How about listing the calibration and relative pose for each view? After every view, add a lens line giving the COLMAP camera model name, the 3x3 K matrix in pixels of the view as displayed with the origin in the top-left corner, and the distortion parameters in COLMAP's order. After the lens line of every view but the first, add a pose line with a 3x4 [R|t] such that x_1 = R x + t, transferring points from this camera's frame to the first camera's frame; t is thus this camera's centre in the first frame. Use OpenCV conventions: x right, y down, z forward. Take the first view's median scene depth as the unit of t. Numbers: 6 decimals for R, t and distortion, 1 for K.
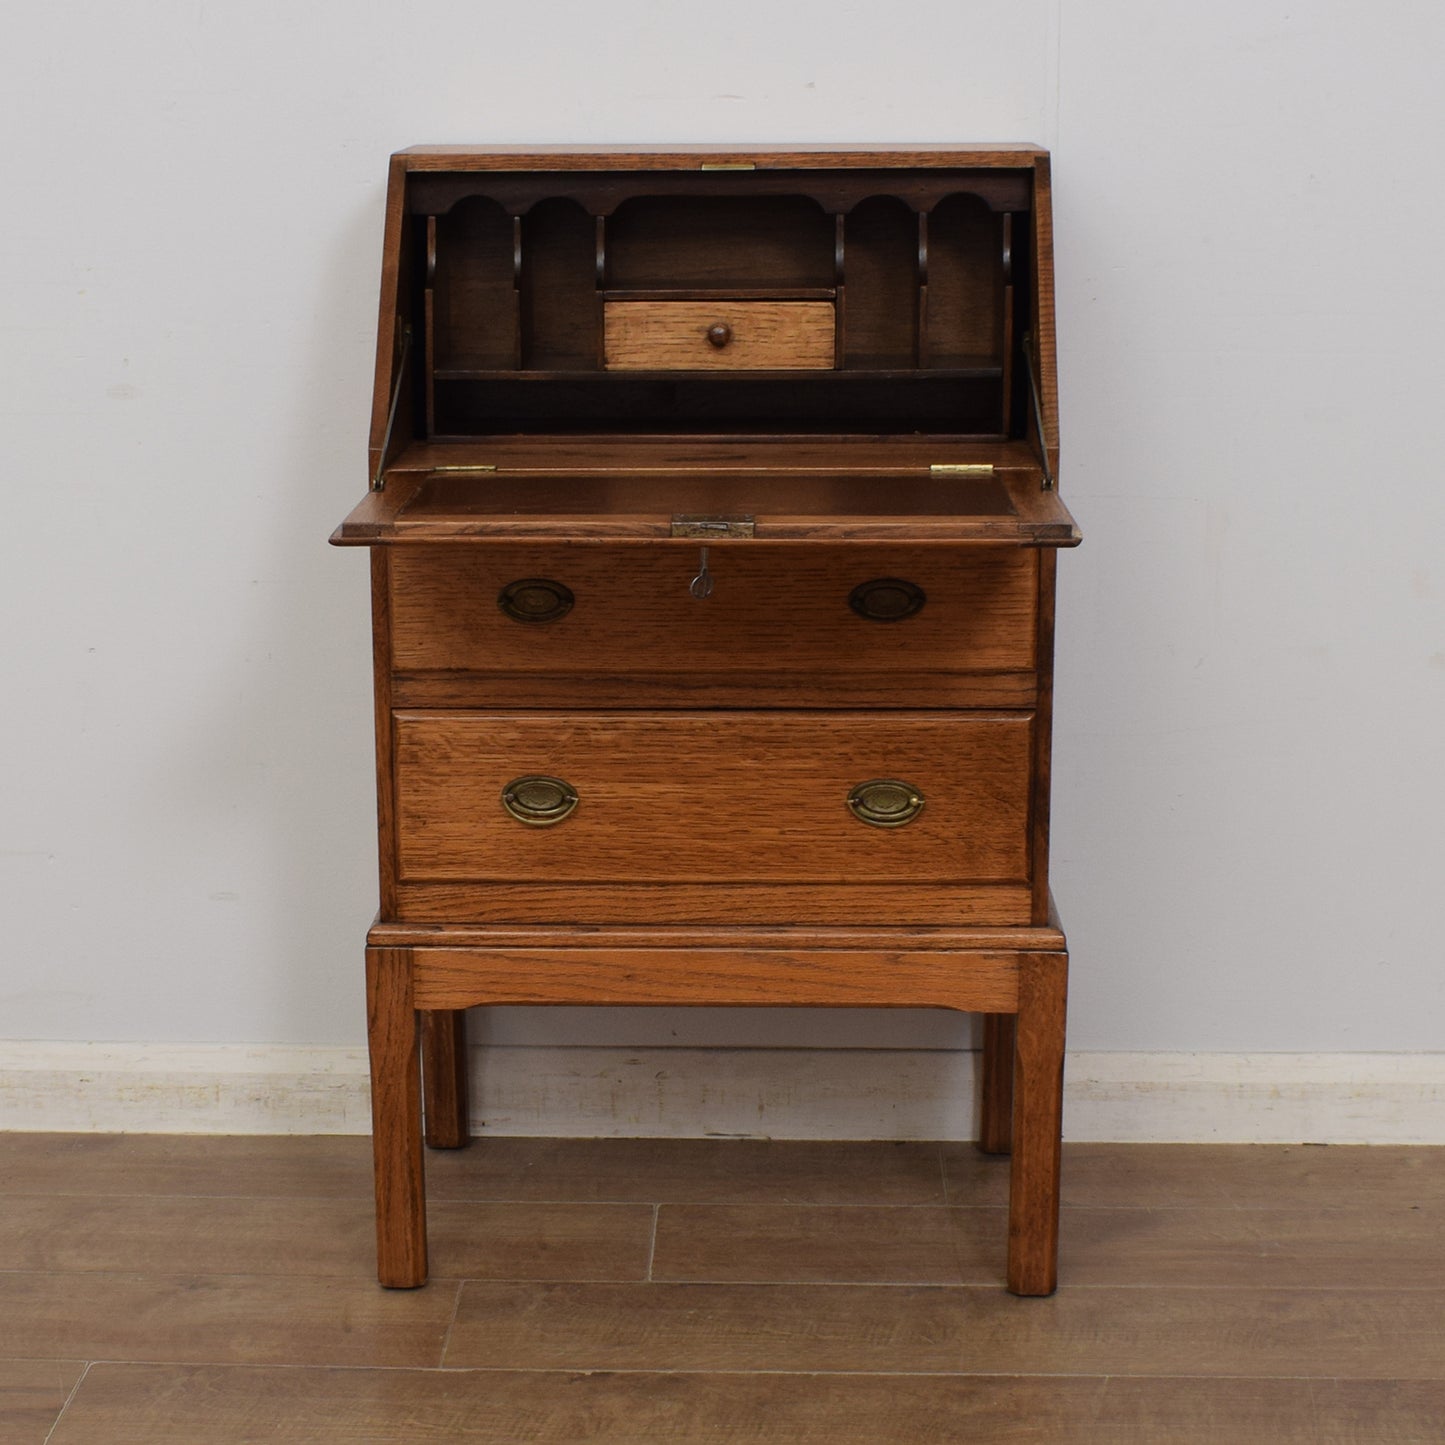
lens RADIAL K [[2950.0, 0, 651.3], [0, 2950.0, 815.5], [0, 0, 1]] dist [-0.076924, 0.000000]
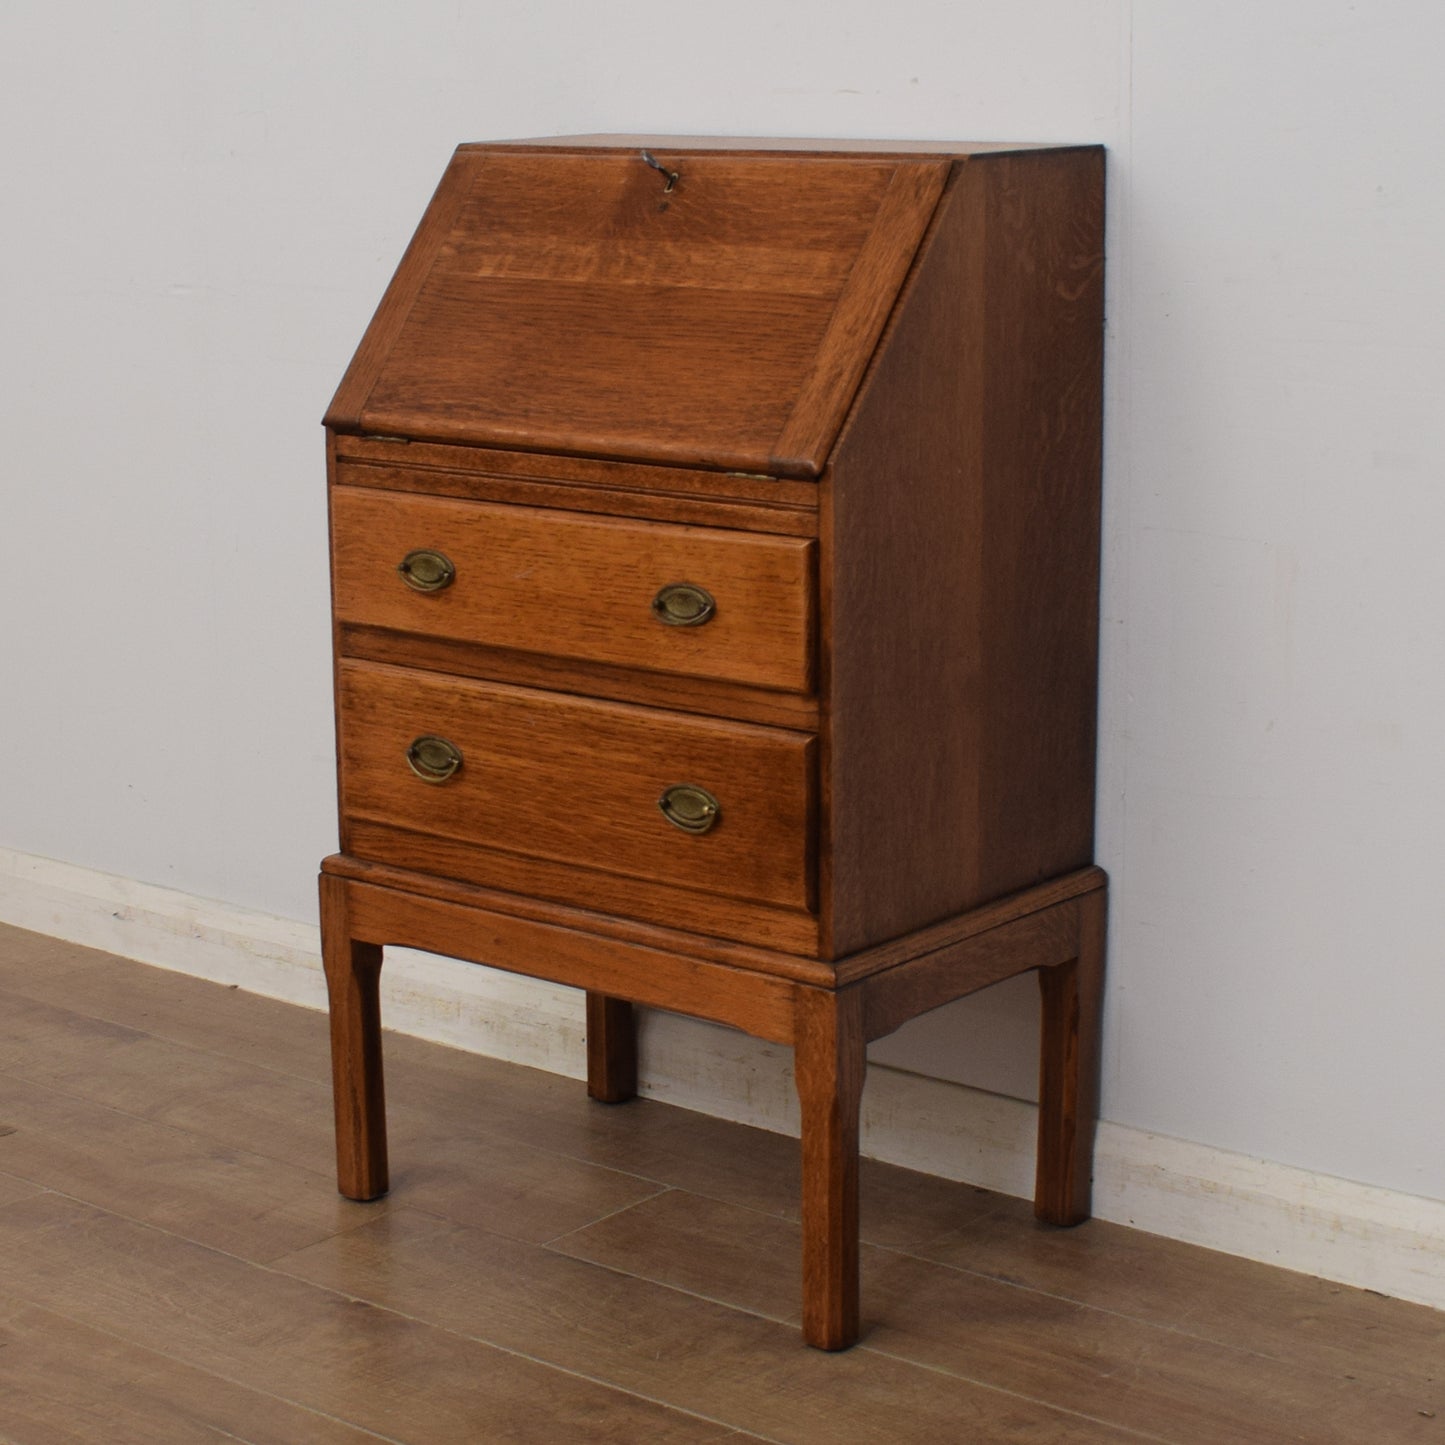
lens RADIAL K [[3133.9, 0, 722.5], [0, 3133.9, 731.0], [0, 0, 1]] dist [-0.068998, 0.000000]
pose [[0.805365, 0.130331, -0.578274, 0.679620], [-0.141870, 0.989558, 0.025443, -0.057184], [0.575551, 0.061549, 0.815446, 0.145397]]
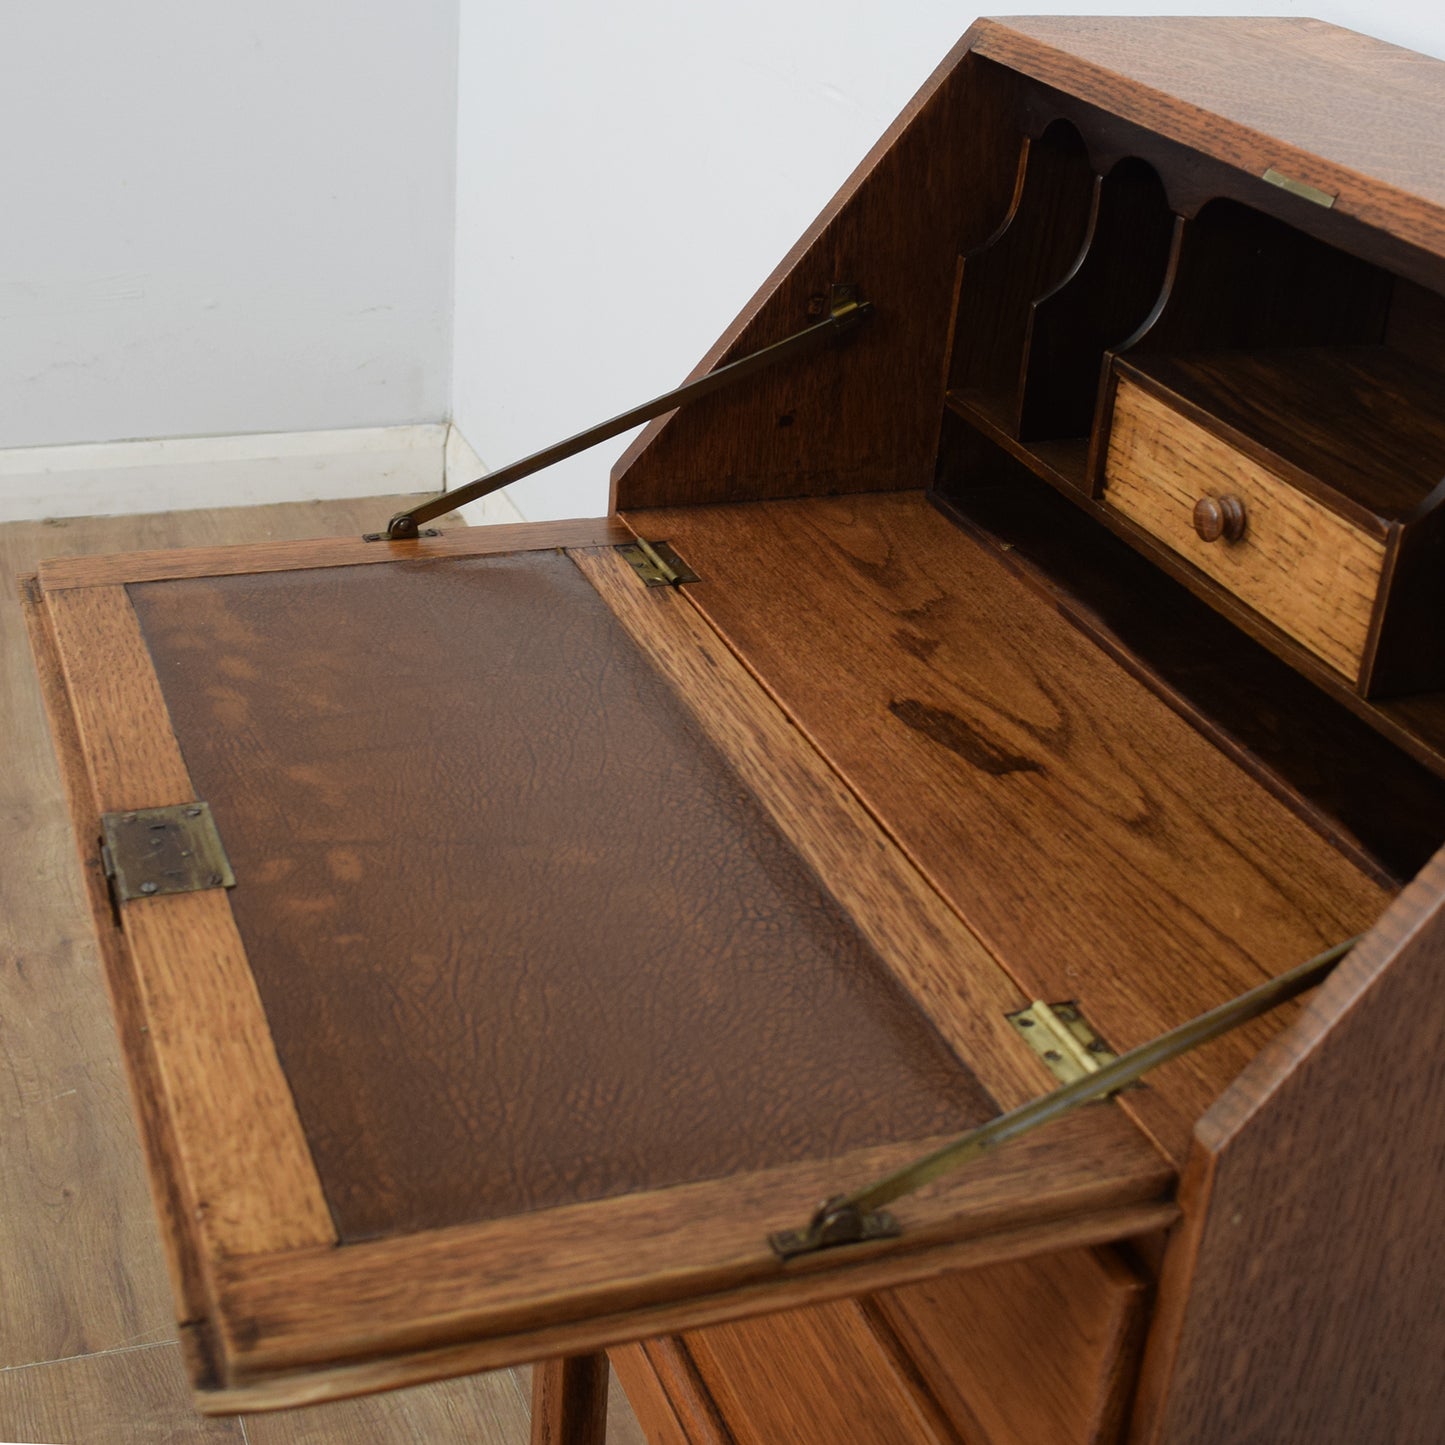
lens RADIAL K [[2237.8, 0, 712.7], [0, 2237.8, 516.7], [0, 0, 1]] dist [-0.091917, 0.000000]
pose [[0.392831, 0.380332, -0.837276, 0.299394], [-0.296998, 0.914149, 0.275906, -0.243188], [0.870331, 0.140285, 0.472064, 0.769330]]
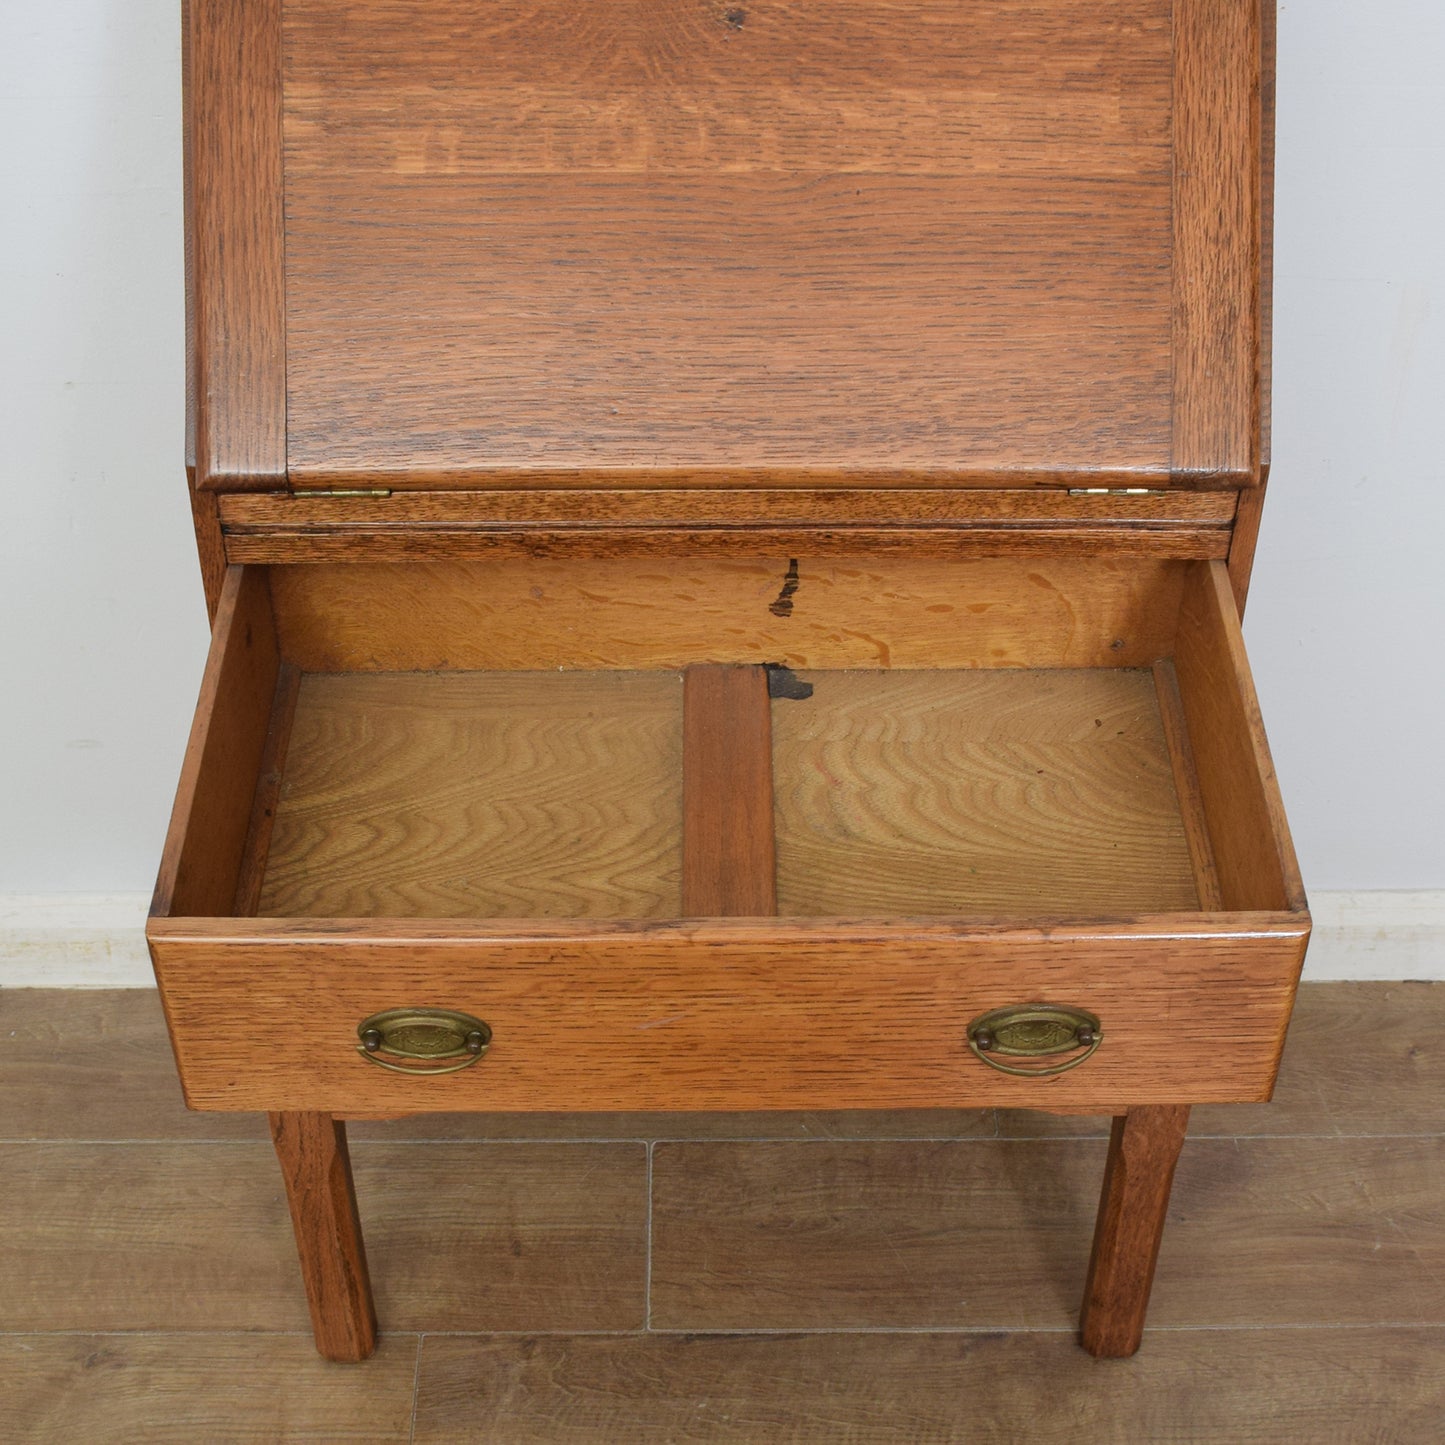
lens RADIAL K [[2418.0, 0, 766.1], [0, 2418.0, 916.7], [0, 0, 1]] dist [-0.087116, 0.000000]
pose [[0.997697, -0.029013, 0.061316, -0.005993], [-0.003448, 0.881057, 0.472997, -0.273219], [-0.067746, -0.472119, 0.878928, 0.476581]]
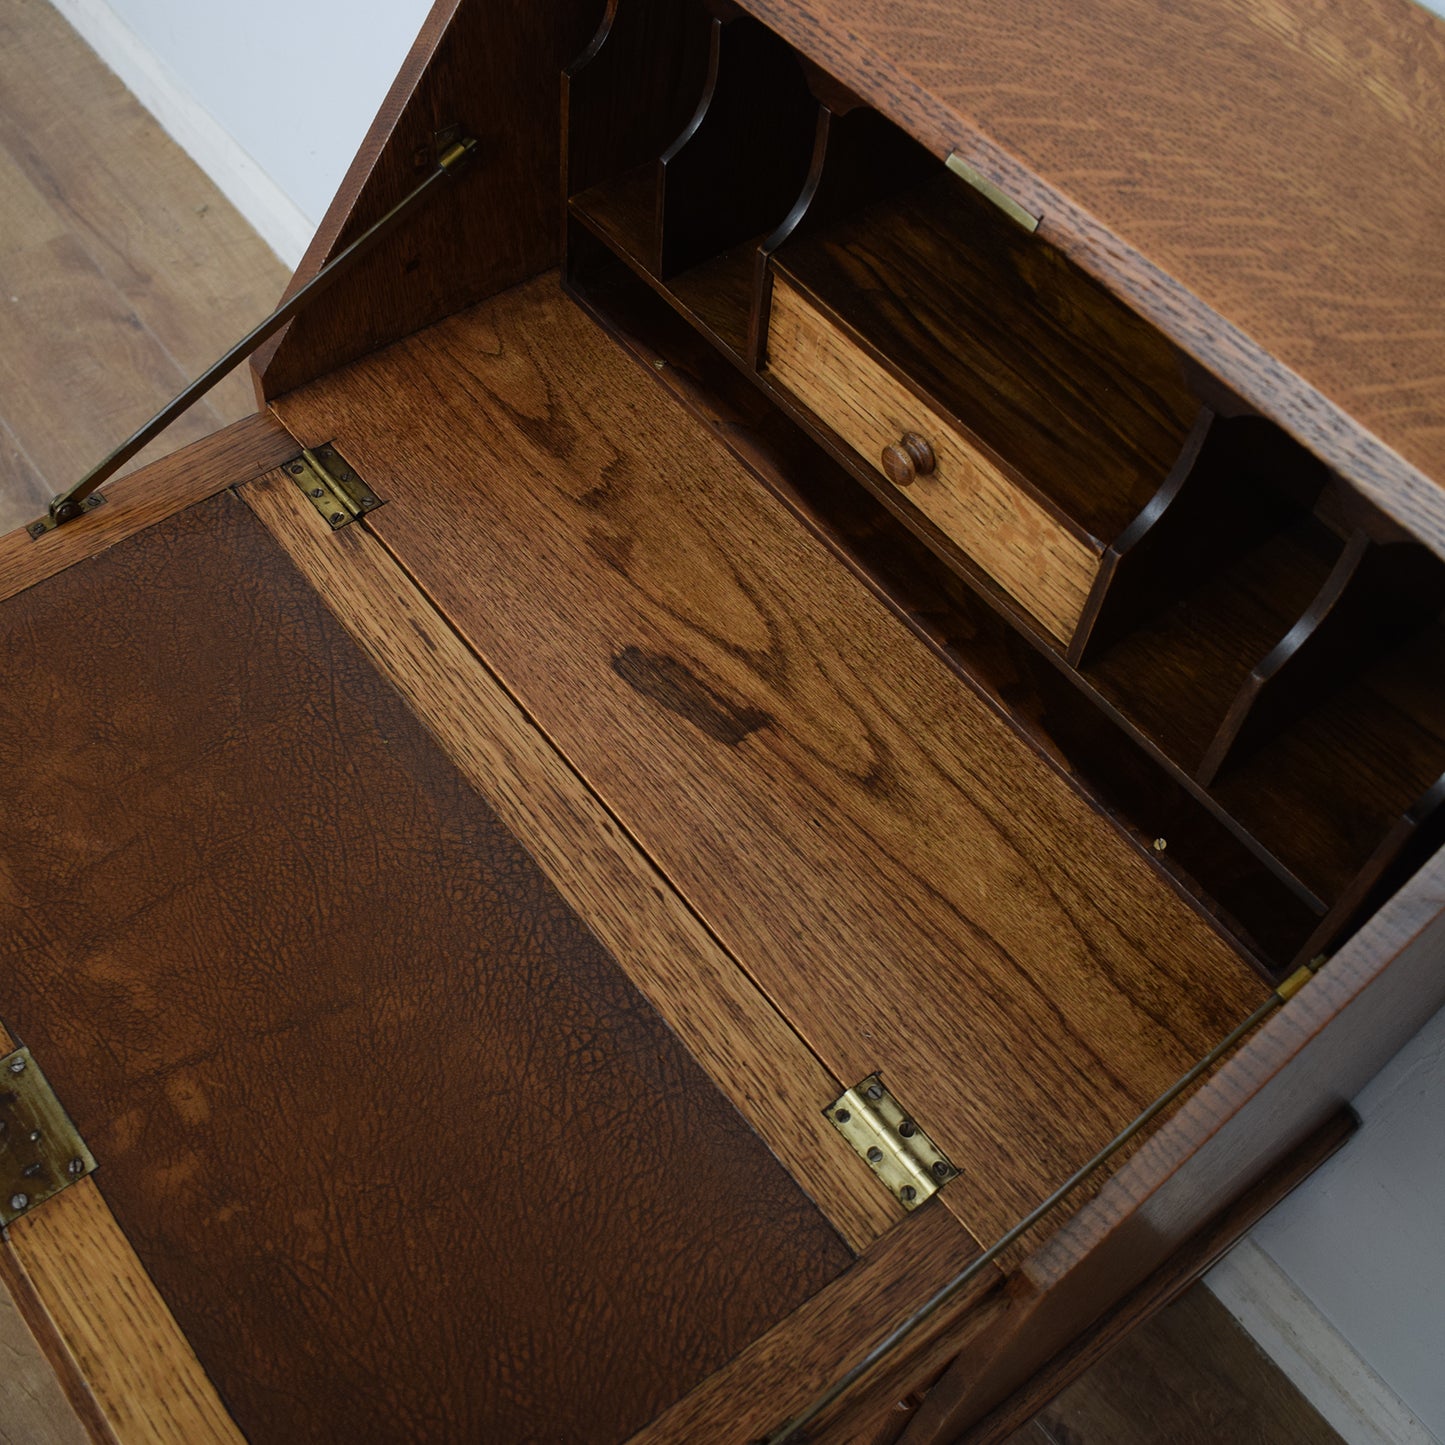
lens RADIAL K [[1732.5, 0, 695.3], [0, 1732.5, 701.2], [0, 0, 1]] dist [-0.087135, 0.000000]
pose [[0.639924, 0.651454, -0.407560, 0.144617], [-0.234971, 0.670857, 0.703377, -0.333495], [0.731632, -0.354343, 0.582370, 0.808430]]
